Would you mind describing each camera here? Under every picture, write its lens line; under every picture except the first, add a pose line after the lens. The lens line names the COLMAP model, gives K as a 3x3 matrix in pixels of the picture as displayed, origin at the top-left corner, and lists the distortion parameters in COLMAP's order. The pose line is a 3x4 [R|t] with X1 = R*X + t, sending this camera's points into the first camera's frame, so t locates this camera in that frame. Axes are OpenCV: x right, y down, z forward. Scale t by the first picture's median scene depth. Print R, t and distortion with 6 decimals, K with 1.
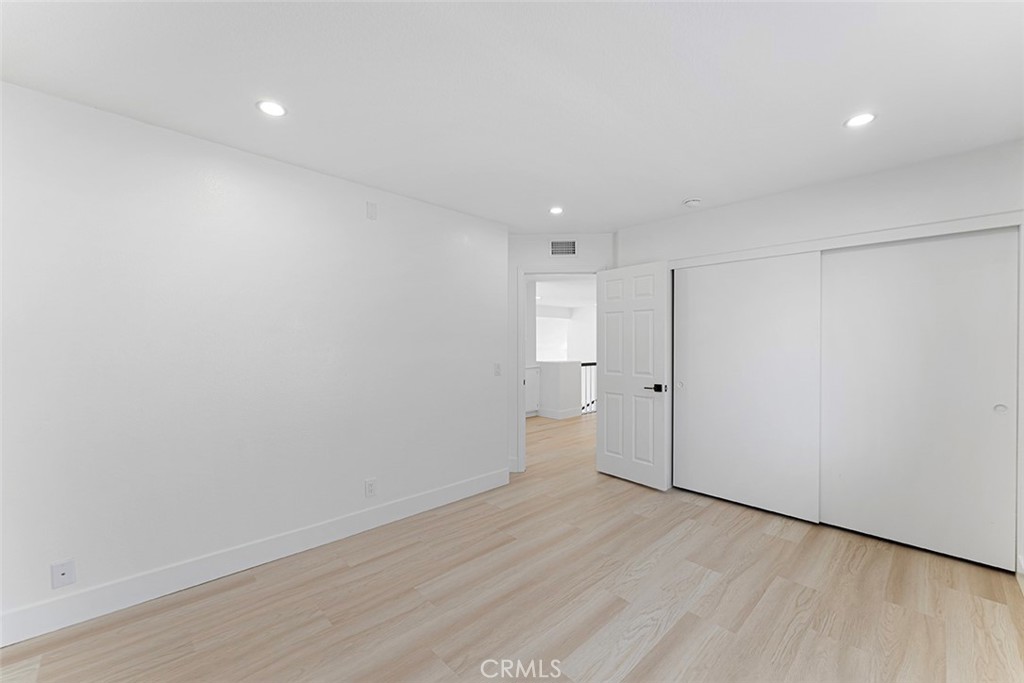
lens RADIAL K [[413.7, 0, 510.0], [0, 413.7, 346.4], [0, 0, 1]] dist [-0.004777, -0.000506]
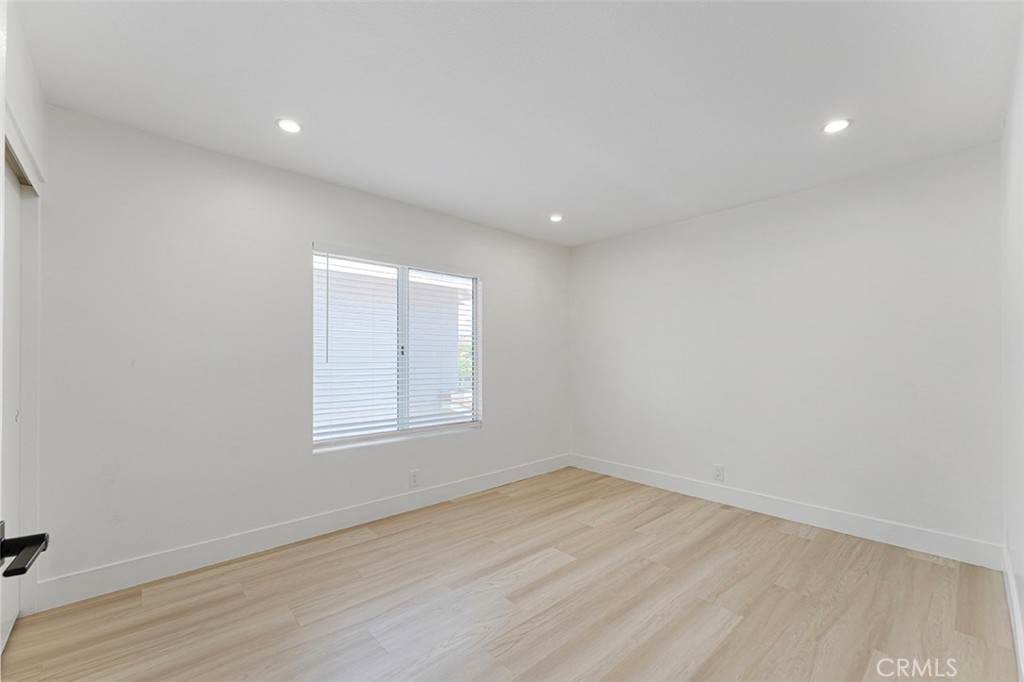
lens RADIAL K [[413.7, 0, 512.4], [0, 413.7, 345.4], [0, 0, 1]] dist [-0.004777, -0.000506]
pose [[-0.999754, 0.001255, 0.022141, 0.266170], [0.000861, 0.999841, -0.017820, 0.035169], [-0.022160, -0.017797, -0.999596, 2.158571]]
